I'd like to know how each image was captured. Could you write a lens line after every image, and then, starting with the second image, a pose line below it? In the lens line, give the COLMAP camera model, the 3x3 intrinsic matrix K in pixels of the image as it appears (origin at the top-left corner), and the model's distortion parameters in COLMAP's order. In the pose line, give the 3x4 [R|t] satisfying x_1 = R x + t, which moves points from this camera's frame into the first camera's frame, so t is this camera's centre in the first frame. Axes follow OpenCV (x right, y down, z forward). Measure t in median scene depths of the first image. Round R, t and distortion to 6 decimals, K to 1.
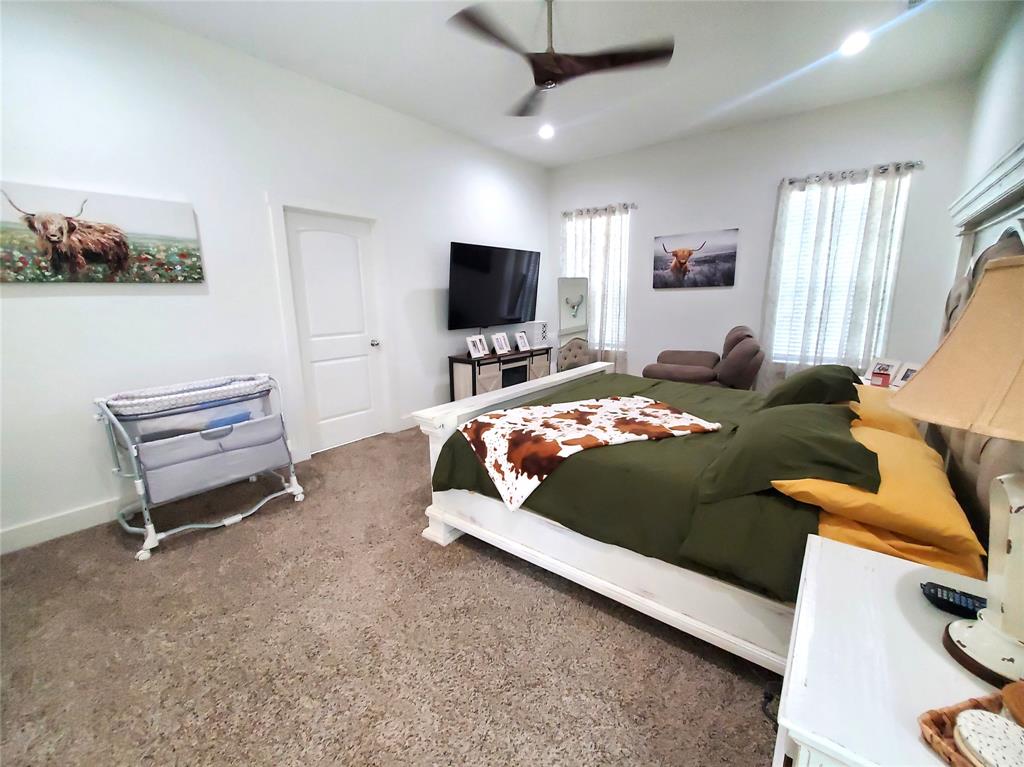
lens RADIAL K [[417.0, 0, 512.0], [0, 417.0, 383.5], [0, 0, 1]] dist [-0.000384, 0.000227]
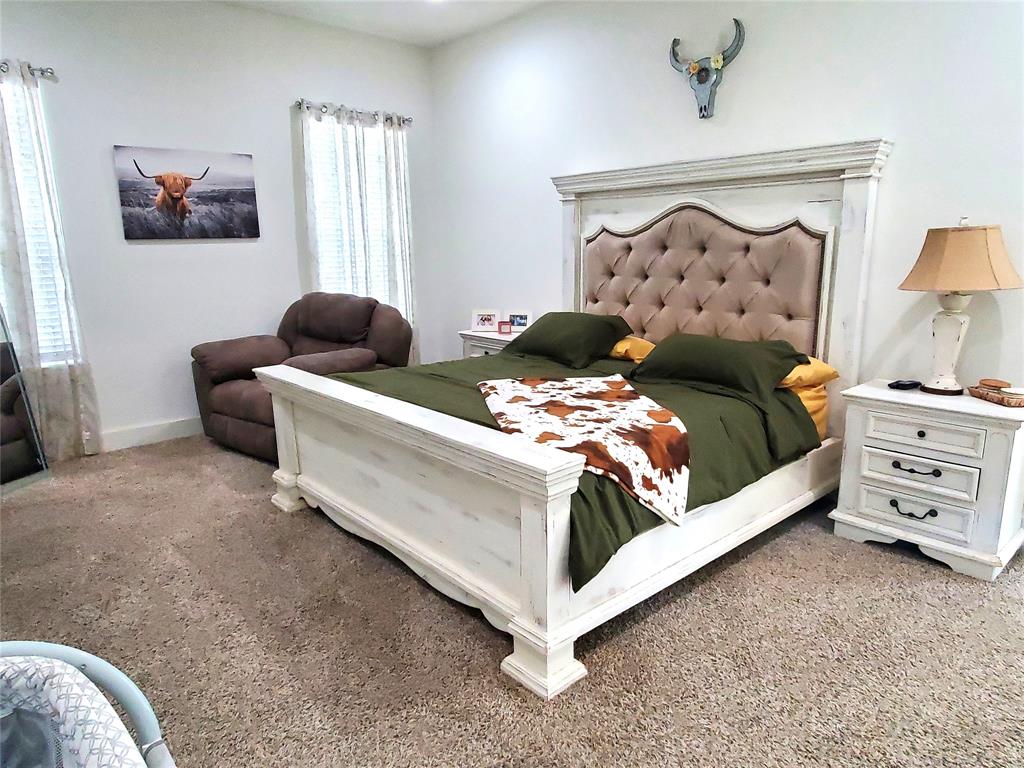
lens RADIAL K [[650.1, 0, 512.0], [0, 650.1, 384.0], [0, 0, 1]] dist [-0.007261, -0.001753]
pose [[0.197239, -0.194676, 0.960832, -0.561951], [0.210196, 0.965690, 0.152511, -0.091882], [-0.957557, 0.171881, 0.231392, 0.473116]]
